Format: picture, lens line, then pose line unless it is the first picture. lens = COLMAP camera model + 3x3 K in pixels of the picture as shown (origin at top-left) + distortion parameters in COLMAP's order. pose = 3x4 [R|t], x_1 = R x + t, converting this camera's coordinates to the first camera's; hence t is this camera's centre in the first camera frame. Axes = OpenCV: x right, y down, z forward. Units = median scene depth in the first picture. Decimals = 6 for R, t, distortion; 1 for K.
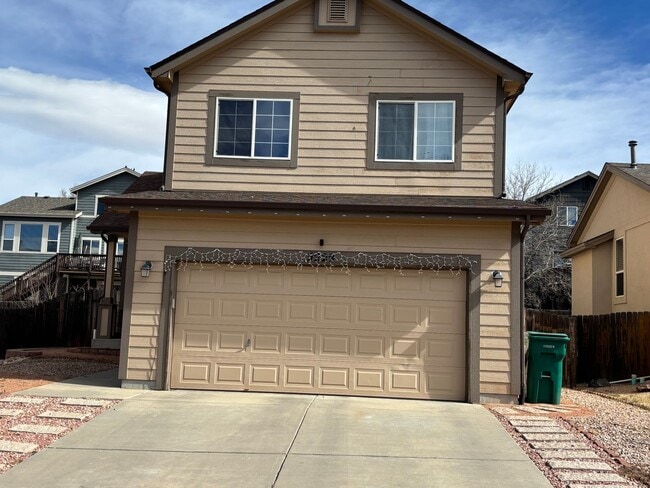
lens RADIAL K [[745.9, 0, 327.9], [0, 745.9, 239.4], [0, 0, 1]] dist [0.122570, 0.000000]
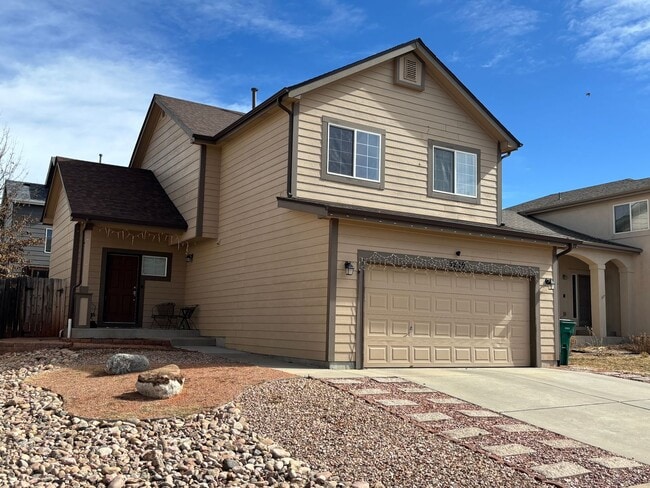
lens RADIAL K [[650.0, 0, 324.4], [0, 650.0, 250.6], [0, 0, 1]] dist [0.016404, 0.000000]
pose [[0.825077, 0.052939, 0.562535, -0.738693], [-0.064136, 0.997941, 0.000154, 0.012044], [-0.561369, -0.036205, 0.826774, 0.153206]]
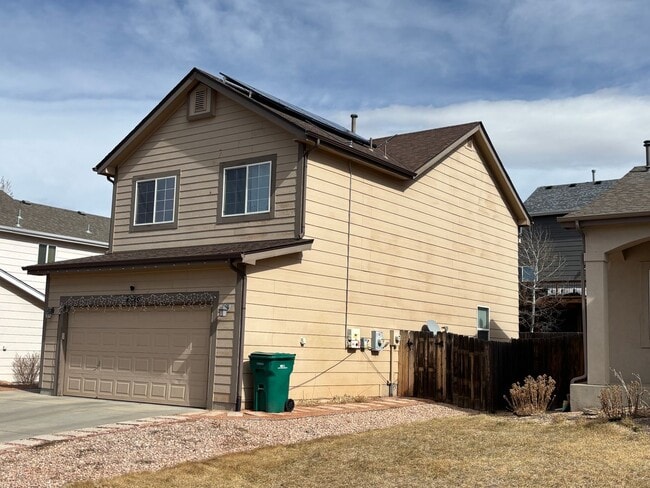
lens RADIAL K [[795.6, 0, 340.8], [0, 795.6, 238.7], [0, 0, 1]] dist [0.012331, 0.000000]
pose [[0.853424, -0.086489, -0.513991, 0.910765], [0.067575, 0.996174, -0.055425, 0.017382], [0.516818, 0.012568, 0.856003, -0.028864]]
